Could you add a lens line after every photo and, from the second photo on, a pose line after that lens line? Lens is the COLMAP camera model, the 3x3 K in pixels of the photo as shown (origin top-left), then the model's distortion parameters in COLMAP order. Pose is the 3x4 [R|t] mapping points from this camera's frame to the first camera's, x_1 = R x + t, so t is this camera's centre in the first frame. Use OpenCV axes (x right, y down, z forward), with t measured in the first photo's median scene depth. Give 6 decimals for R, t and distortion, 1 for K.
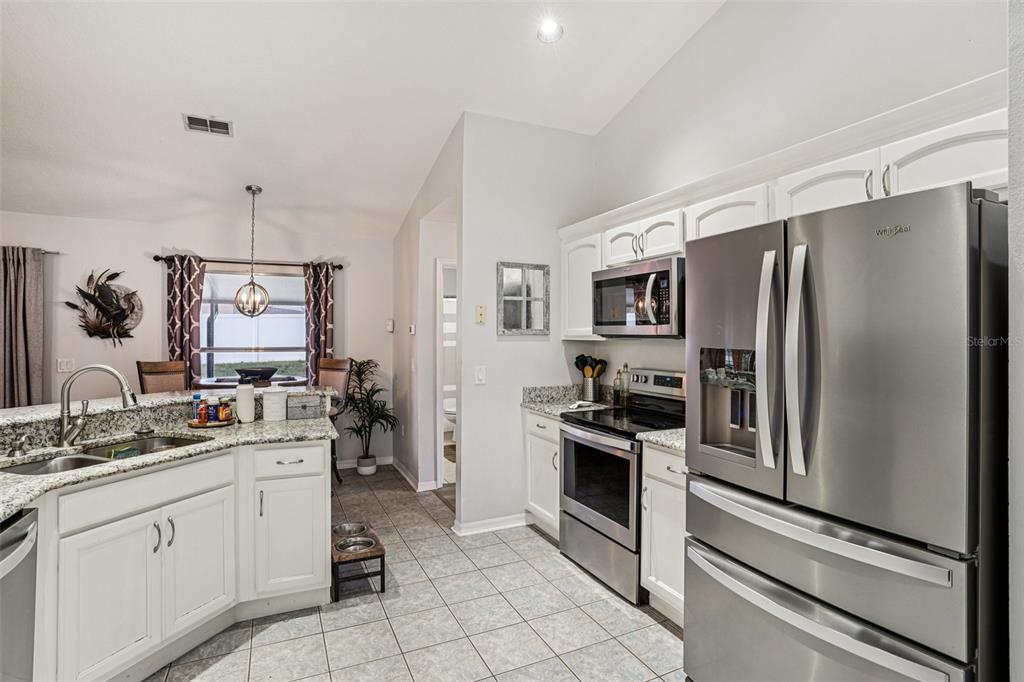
lens RADIAL K [[508.3, 0, 512.0], [0, 508.3, 341.0], [0, 0, 1]] dist [0.000277, 0.000062]
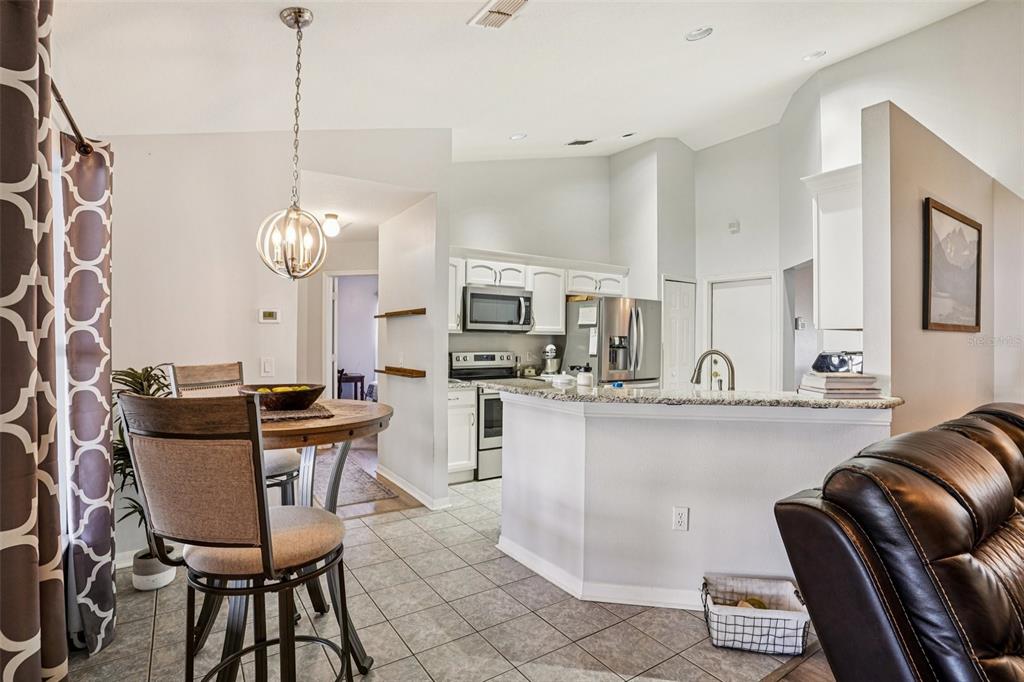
lens RADIAL K [[508.3, 0, 512.0], [0, 508.3, 341.0], [0, 0, 1]] dist [0.000277, 0.000062]
pose [[-0.133645, -0.007178, 0.991003, -1.312661], [0.003732, 0.999963, 0.007746, 0.011051], [-0.991022, 0.004734, -0.133613, 1.081086]]
